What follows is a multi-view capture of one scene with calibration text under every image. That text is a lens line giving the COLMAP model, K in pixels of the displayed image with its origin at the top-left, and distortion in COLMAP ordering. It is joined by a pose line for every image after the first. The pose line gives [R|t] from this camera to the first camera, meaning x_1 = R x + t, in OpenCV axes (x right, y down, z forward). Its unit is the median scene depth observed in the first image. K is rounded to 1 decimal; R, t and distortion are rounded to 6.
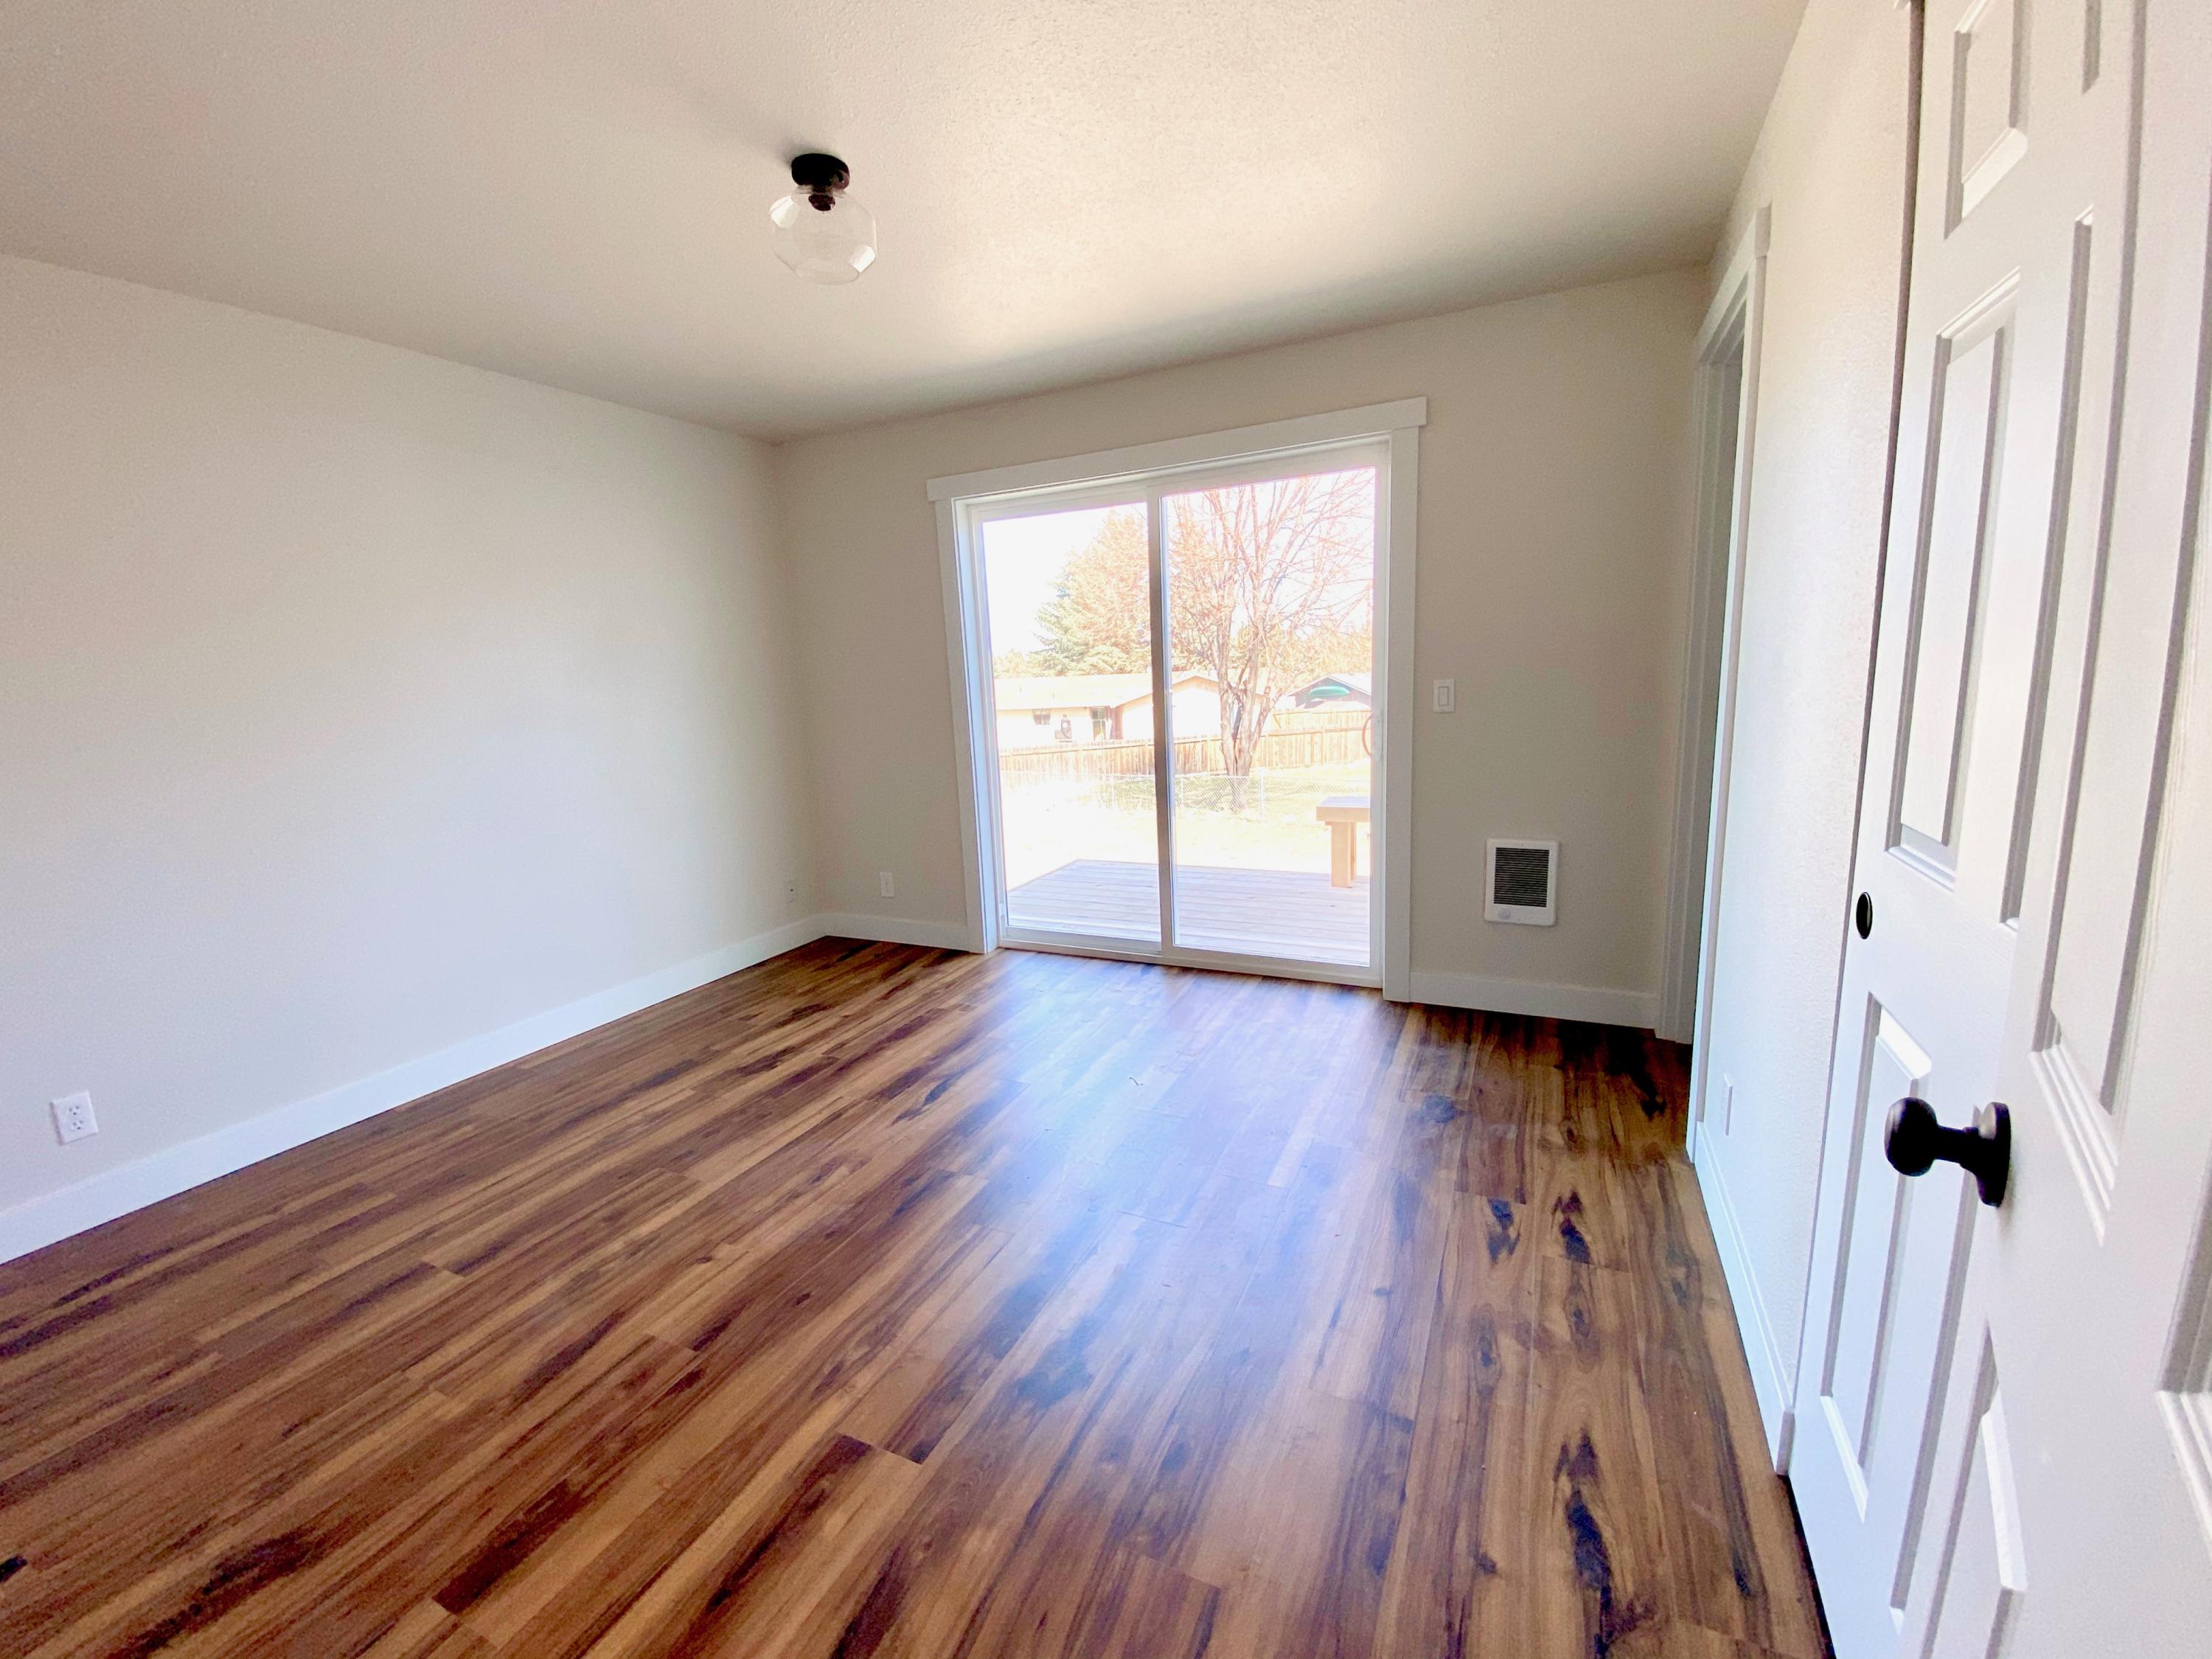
lens RADIAL K [[930.6, 0, 1098.5], [0, 930.6, 768.7], [0, 0, 1]] dist [0.001814, -0.015810]
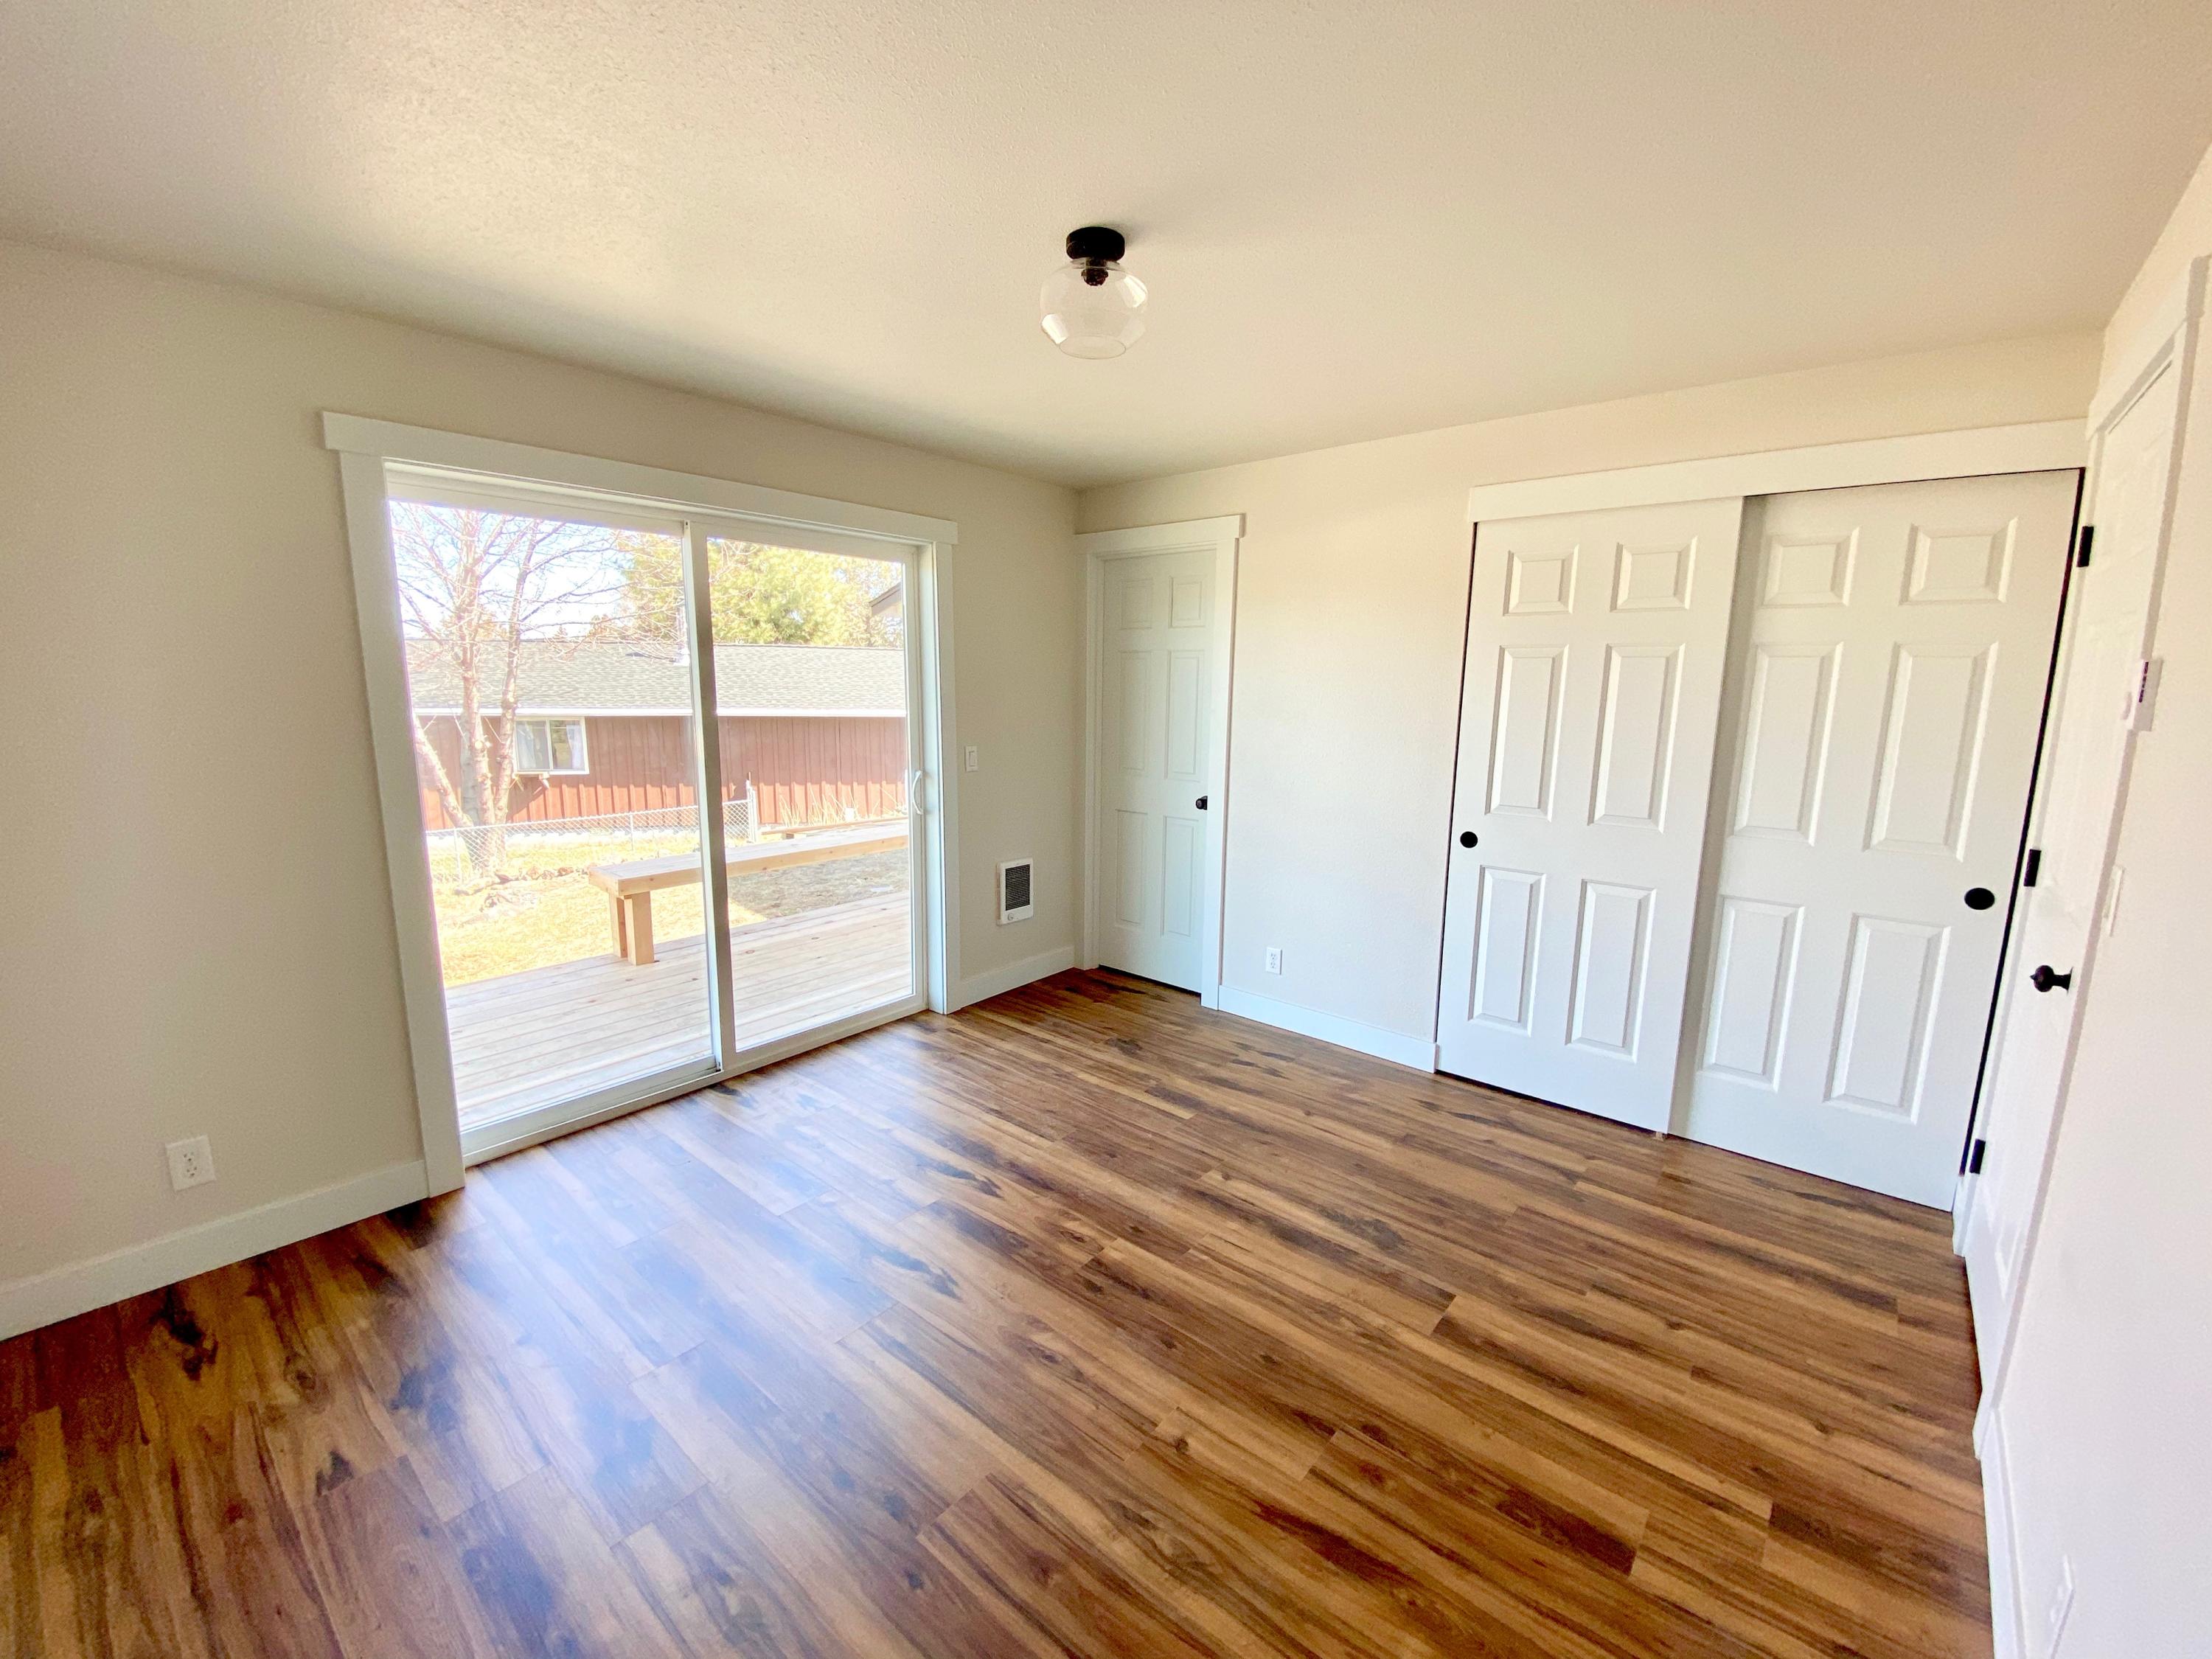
lens RADIAL K [[907.3, 0, 1099.4], [0, 907.3, 838.5], [0, 0, 1]] dist [0.001965, -0.013487]
pose [[0.253735, -0.137830, 0.957404, -1.139637], [0.092520, 0.988716, 0.117817, -0.145719], [-0.962839, 0.058684, 0.263624, 0.778578]]
